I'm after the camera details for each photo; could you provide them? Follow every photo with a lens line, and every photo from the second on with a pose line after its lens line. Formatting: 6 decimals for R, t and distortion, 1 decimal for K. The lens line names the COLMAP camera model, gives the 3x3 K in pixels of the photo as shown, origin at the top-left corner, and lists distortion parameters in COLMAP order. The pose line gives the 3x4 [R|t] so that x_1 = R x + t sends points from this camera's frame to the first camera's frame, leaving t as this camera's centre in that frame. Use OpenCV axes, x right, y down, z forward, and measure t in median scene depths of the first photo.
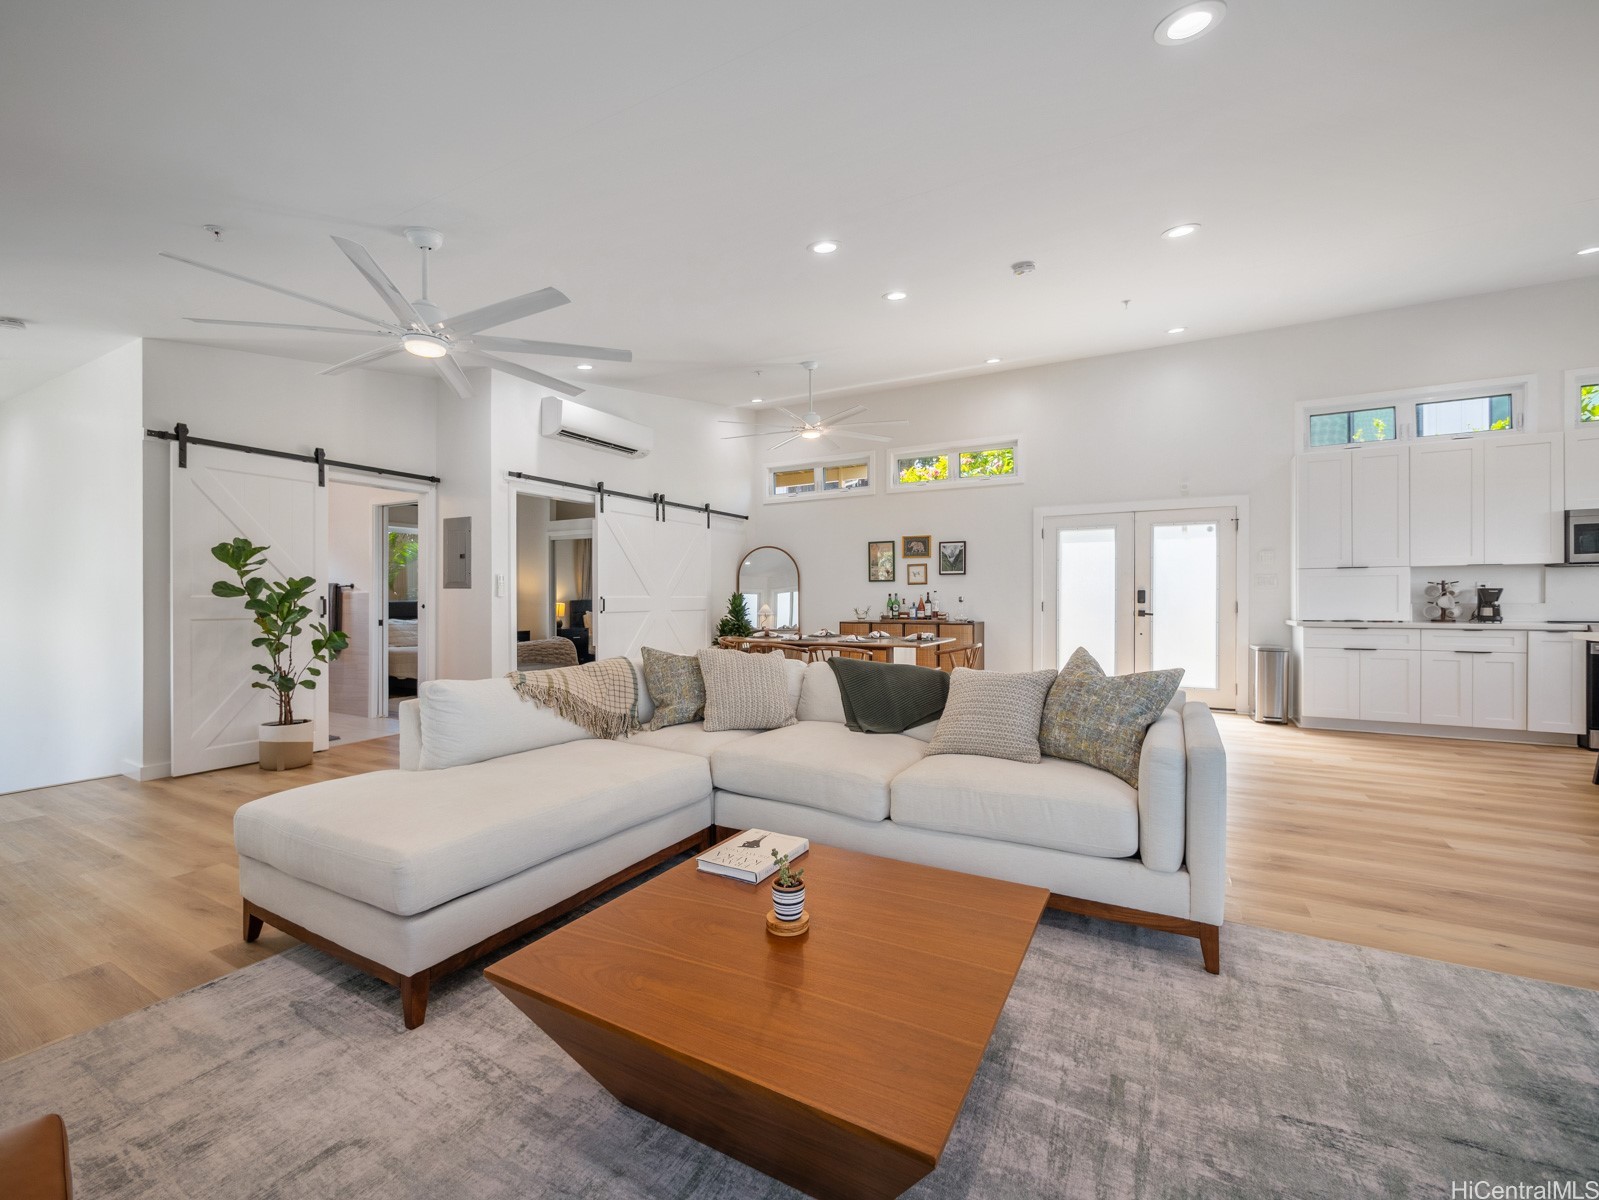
lens RADIAL K [[669.1, 0, 795.9], [0, 669.1, 602.1], [0, 0, 1]] dist [-0.010892, 0.001927]
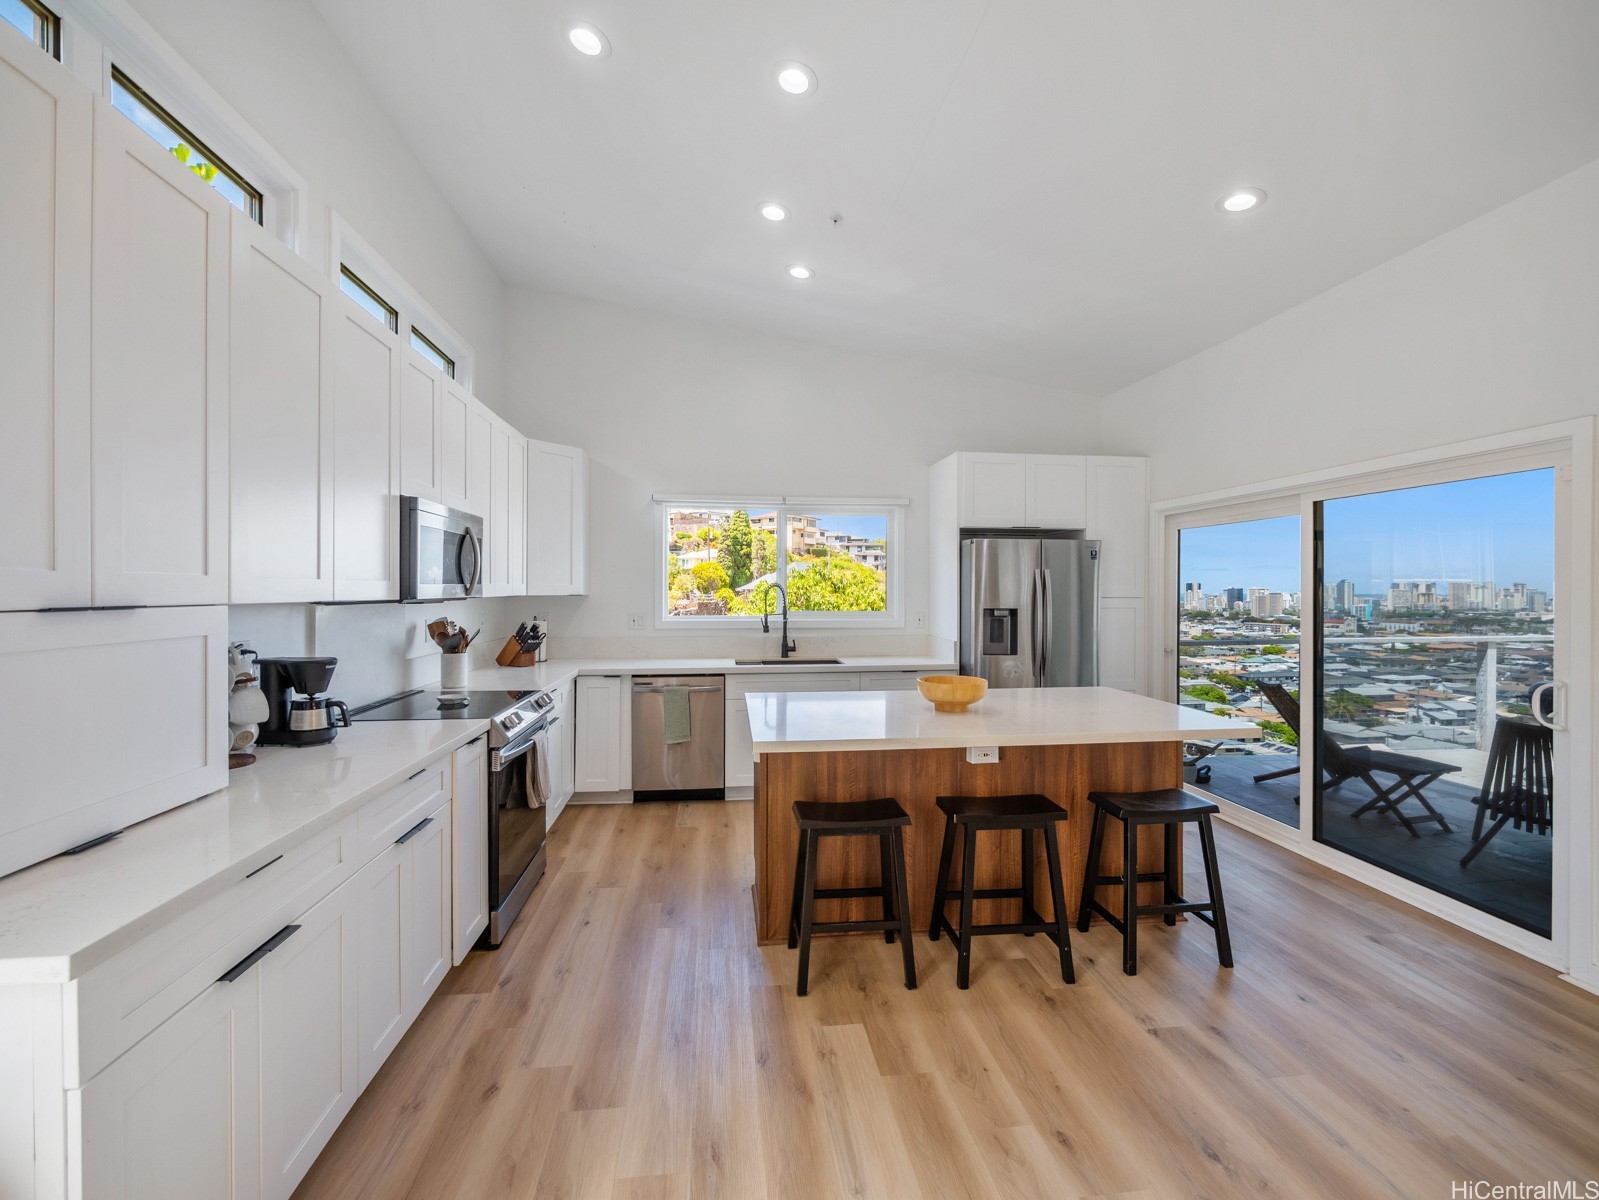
lens RADIAL K [[669.1, 0, 796.8], [0, 669.1, 595.6], [0, 0, 1]] dist [-0.010892, 0.001927]
pose [[-0.587507, -0.001481, 0.809218, 0.452903], [0.004823, 0.999974, 0.005331, -0.049610], [-0.809205, 0.007035, -0.587485, 0.823697]]
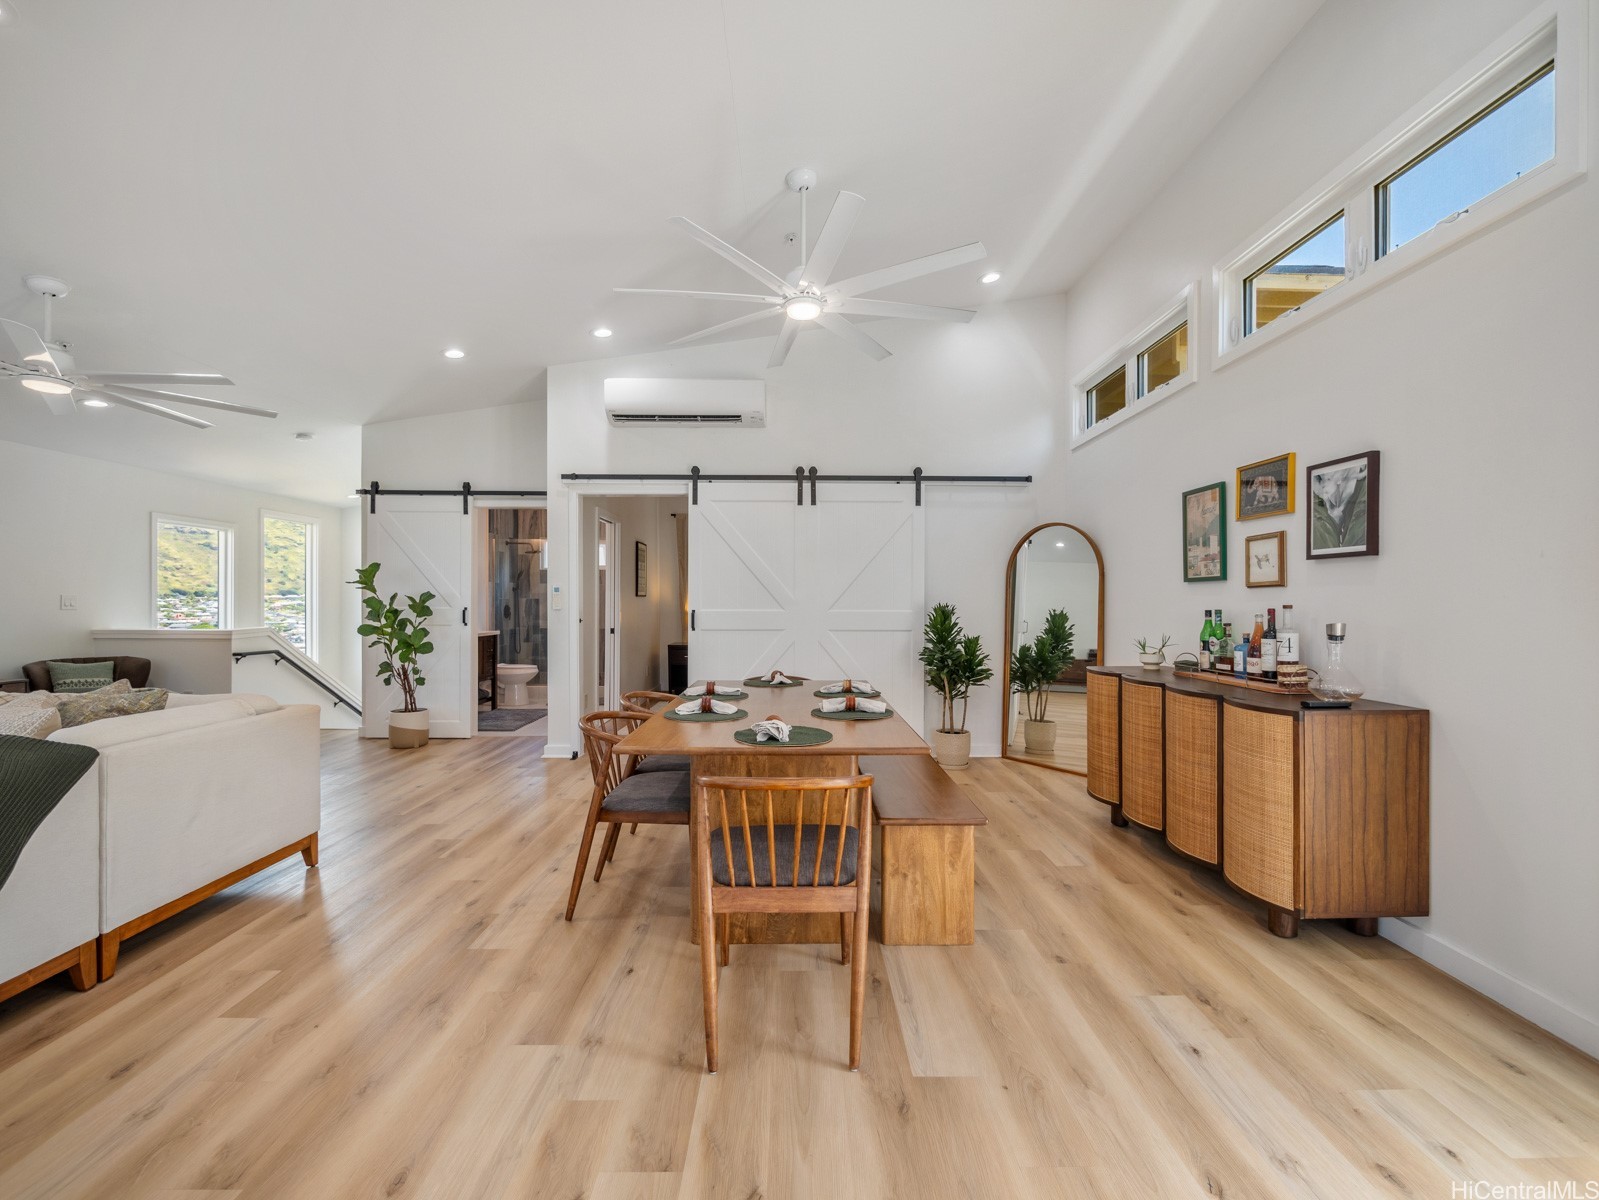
lens RADIAL K [[669.1, 0, 799.3], [0, 669.1, 604.6], [0, 0, 1]] dist [-0.010892, 0.001927]
pose [[0.495617, 0.008978, -0.868494, 0.464817], [-0.009775, 0.999941, 0.004759, -0.019316], [0.868486, 0.006131, 0.495676, 0.710481]]
